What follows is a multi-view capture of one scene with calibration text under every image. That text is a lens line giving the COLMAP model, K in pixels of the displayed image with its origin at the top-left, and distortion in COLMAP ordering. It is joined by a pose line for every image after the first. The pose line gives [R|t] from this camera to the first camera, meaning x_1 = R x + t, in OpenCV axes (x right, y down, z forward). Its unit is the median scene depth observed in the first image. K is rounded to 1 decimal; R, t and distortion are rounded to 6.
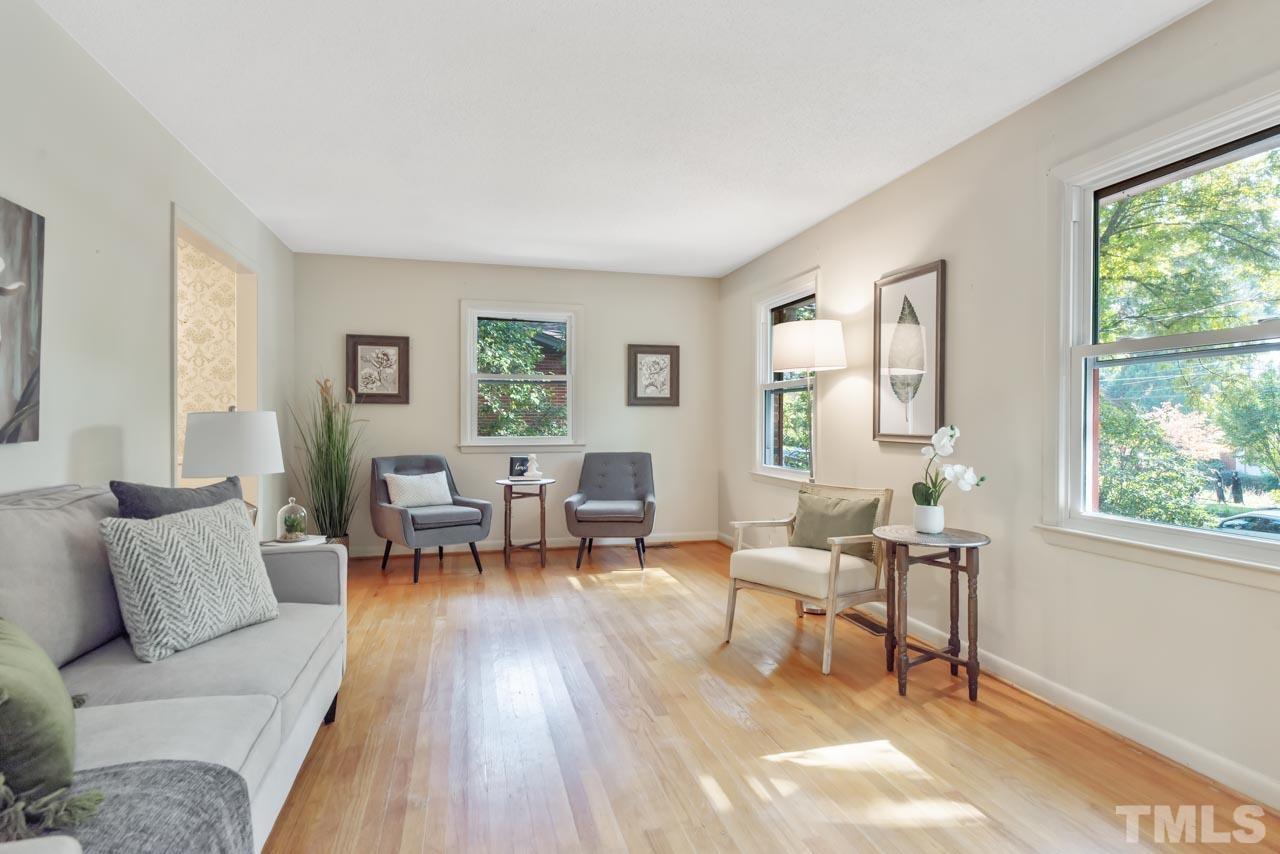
lens RADIAL K [[651.2, 0, 639.2], [0, 651.2, 427.0], [0, 0, 1]] dist [-0.003192, 0.003320]
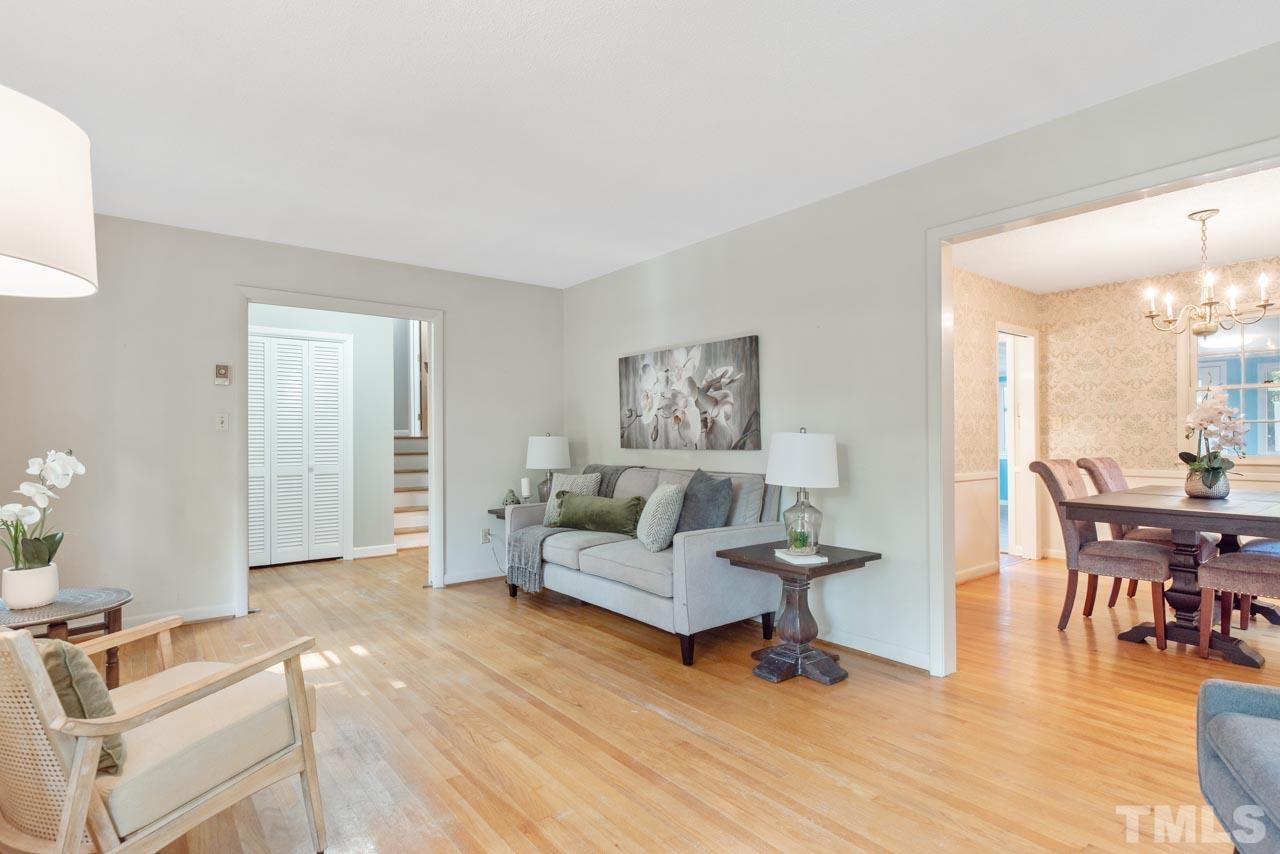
lens RADIAL K [[651.2, 0, 646.1], [0, 651.2, 435.1], [0, 0, 1]] dist [-0.003192, 0.003320]
pose [[-0.908393, 0.005091, -0.418086, 0.076537], [0.001464, 0.999958, 0.008996, -0.015666], [0.418114, 0.007560, -0.908363, 1.016913]]
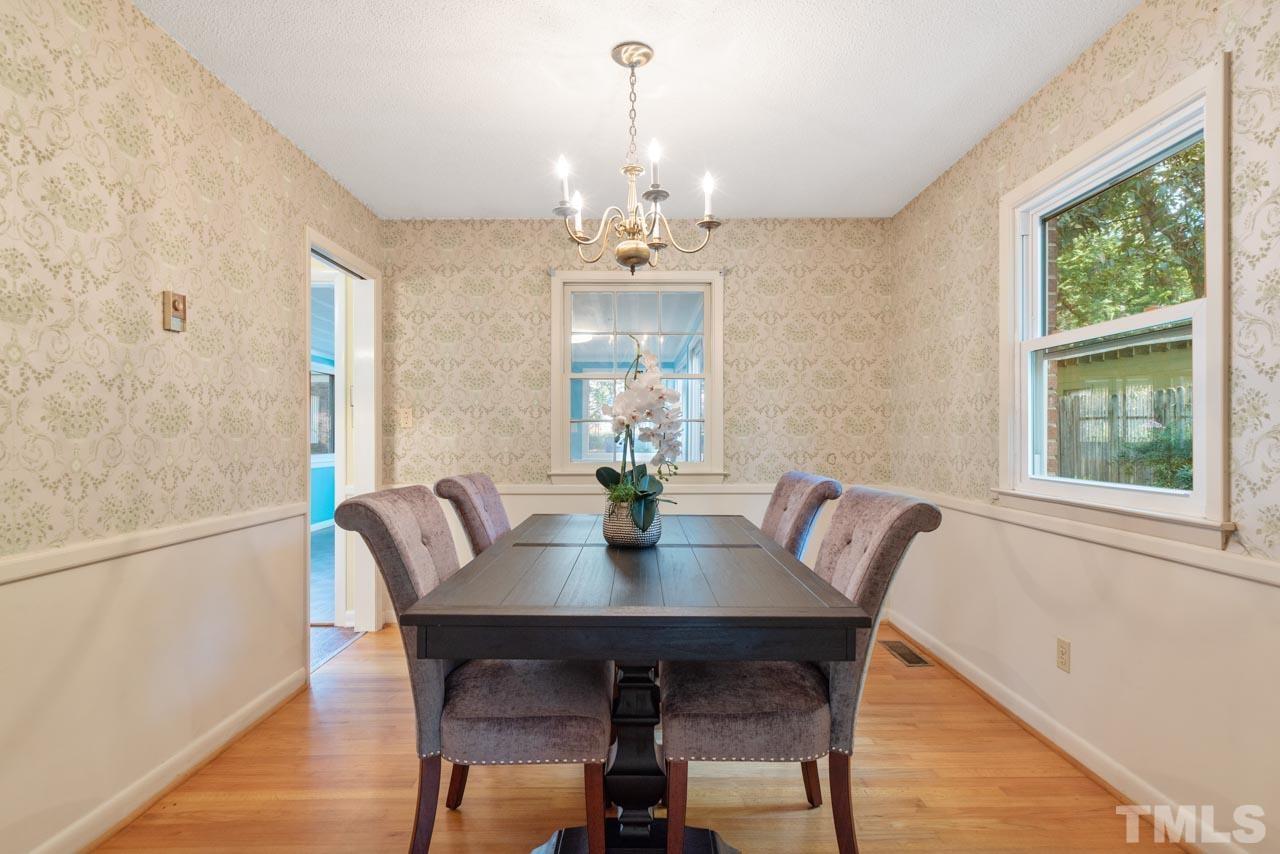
lens RADIAL K [[651.2, 0, 644.5], [0, 651.2, 430.1], [0, 0, 1]] dist [-0.003192, 0.003320]
pose [[-0.229818, -0.006972, -0.973209, -0.391126], [-0.012174, 0.999917, -0.004288, -0.010965], [0.973157, 0.010862, -0.229884, 0.719521]]
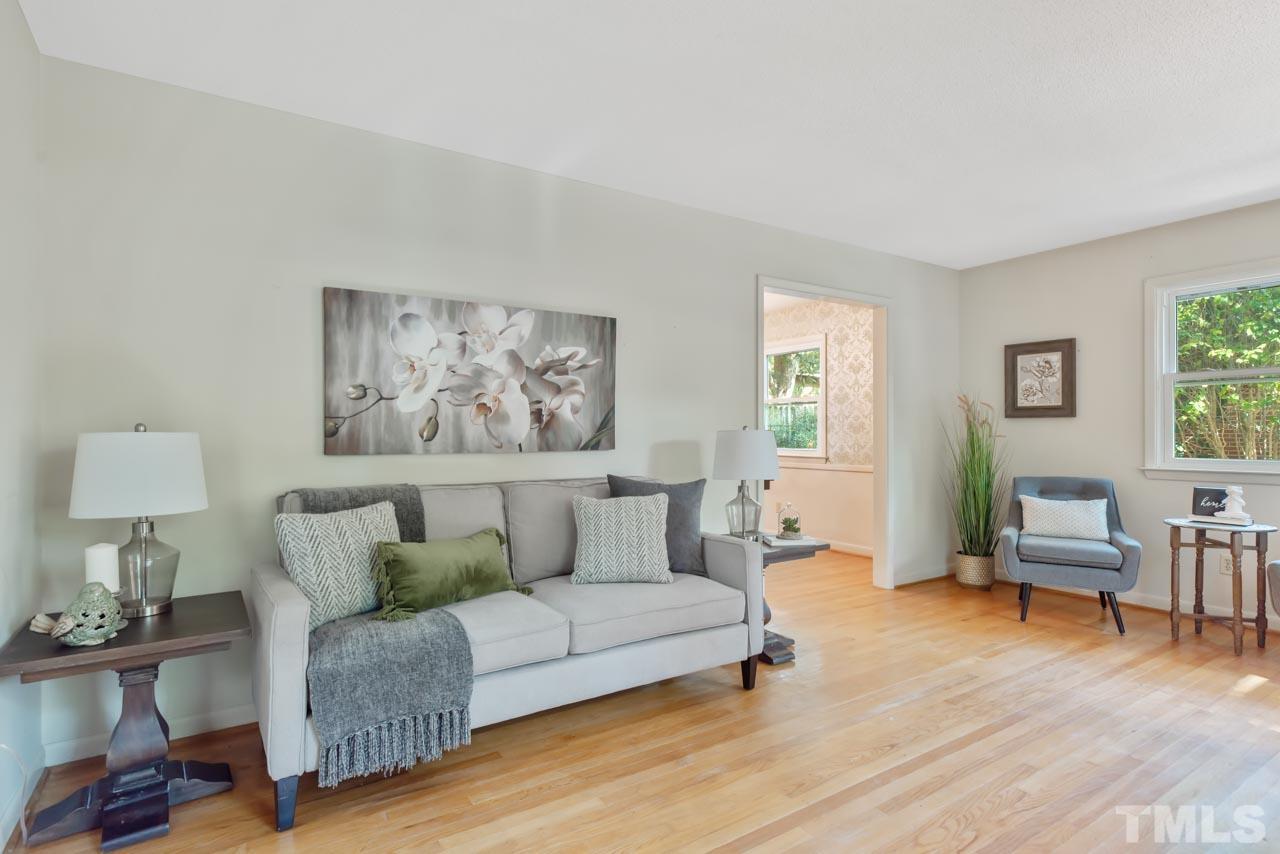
lens RADIAL K [[651.2, 0, 645.9], [0, 651.2, 436.7], [0, 0, 1]] dist [-0.003192, 0.003320]
pose [[0.331333, 0.002912, -0.943509, 0.276940], [-0.008745, 0.999962, 0.000015, -0.004871], [0.943473, 0.008246, 0.331345, 0.196824]]
